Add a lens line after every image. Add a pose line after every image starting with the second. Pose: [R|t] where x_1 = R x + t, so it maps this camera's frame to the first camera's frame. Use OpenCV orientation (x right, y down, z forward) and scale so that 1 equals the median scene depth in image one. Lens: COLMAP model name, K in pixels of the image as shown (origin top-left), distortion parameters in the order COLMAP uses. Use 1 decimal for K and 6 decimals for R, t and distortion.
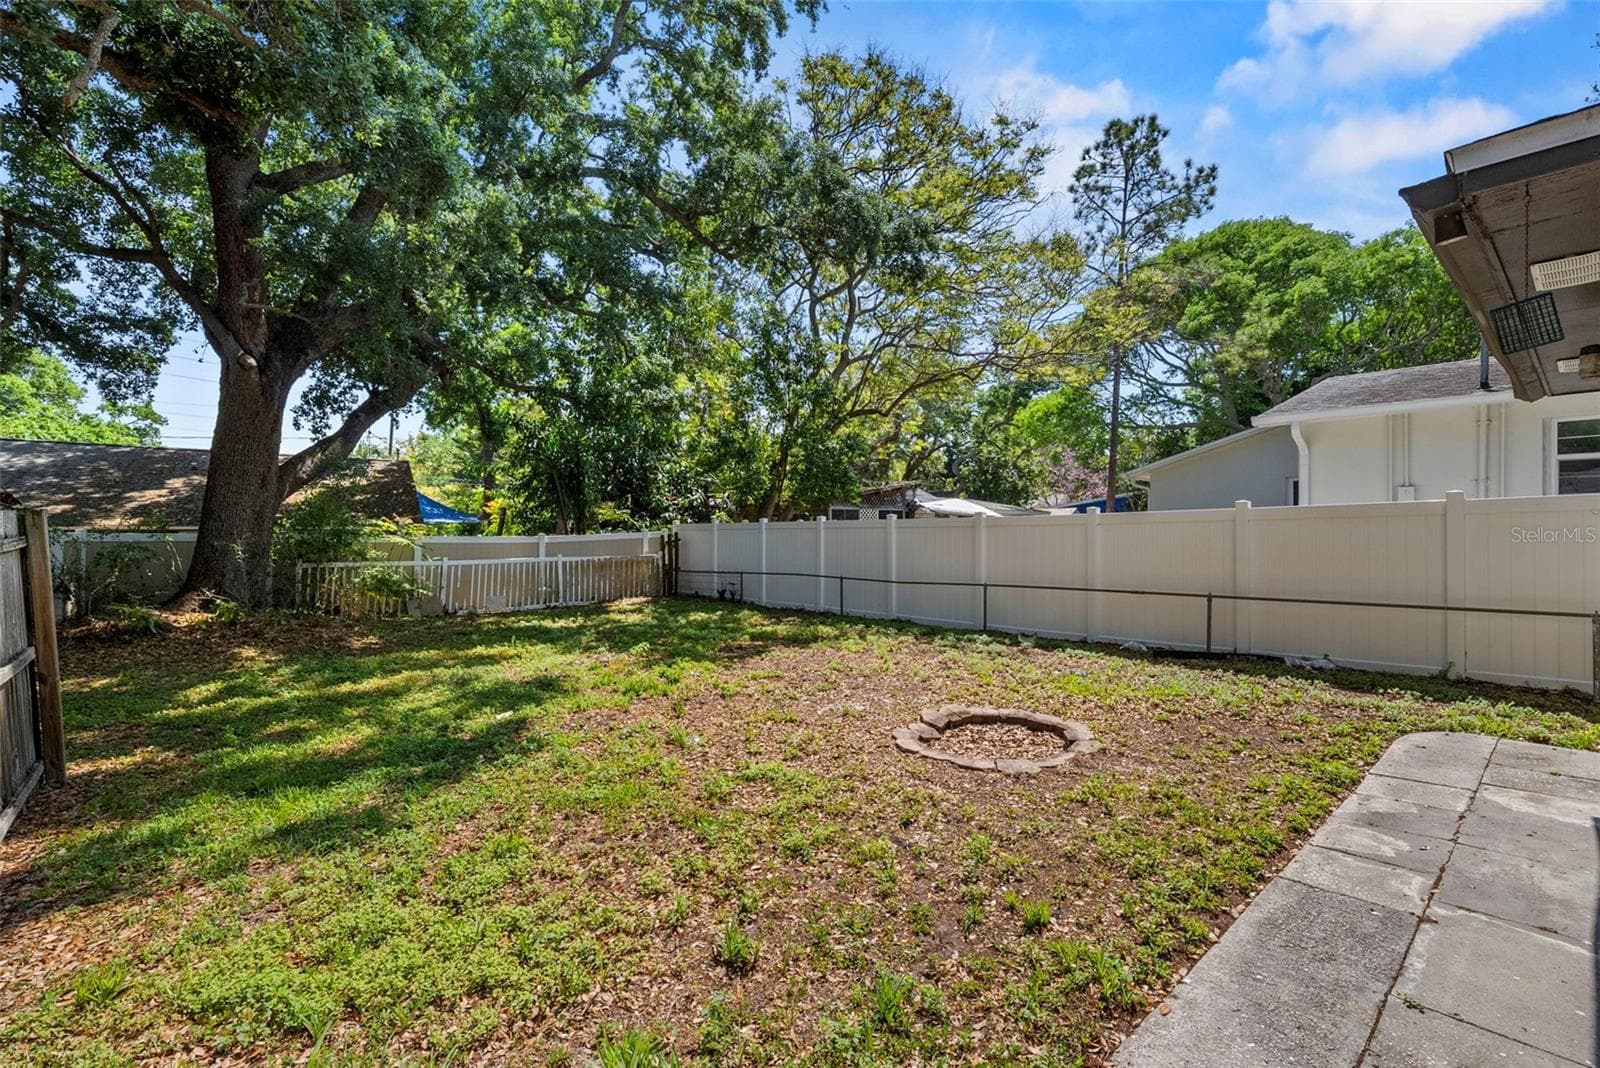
lens RADIAL K [[717.4, 0, 807.7], [0, 717.4, 531.6], [0, 0, 1]] dist [0.001067, -0.000046]
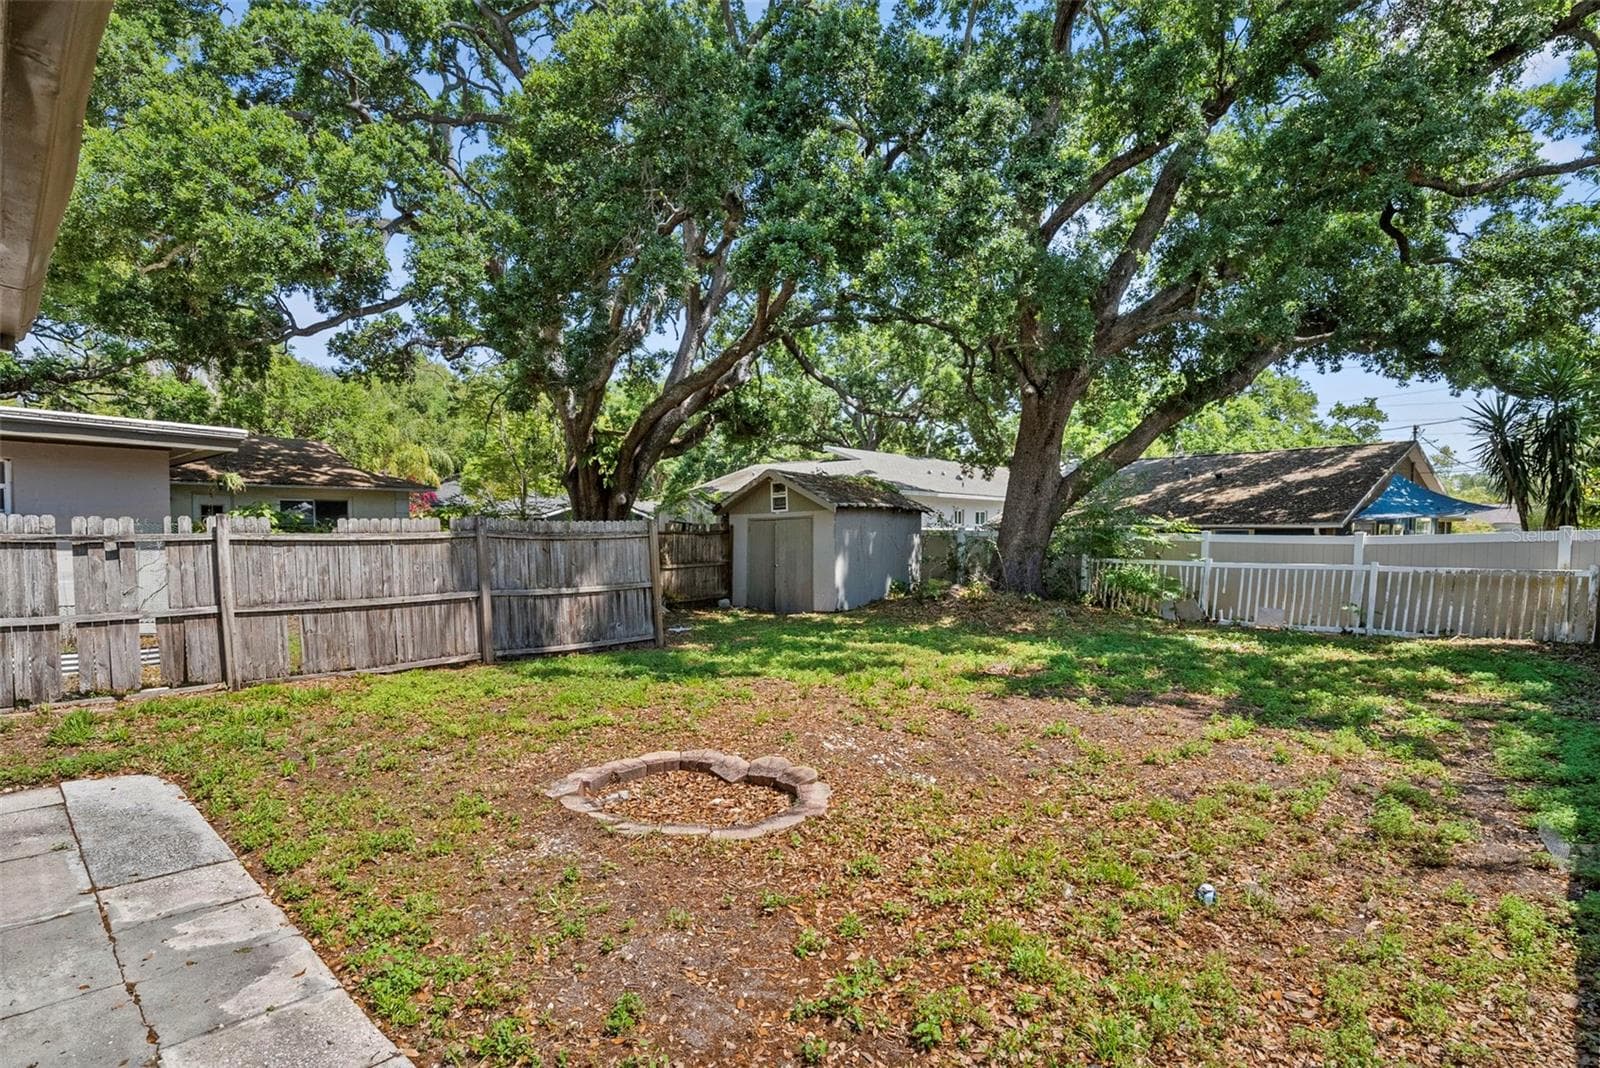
lens RADIAL K [[801.5, 0, 800.0], [0, 801.5, 534.0], [0, 0, 1]] dist [0.001696, -0.000277]
pose [[0.061685, 0.003573, -0.998089, 0.463455], [0.001262, 0.999993, 0.003658, 0.001159], [0.998095, -0.001485, 0.061680, 0.433635]]
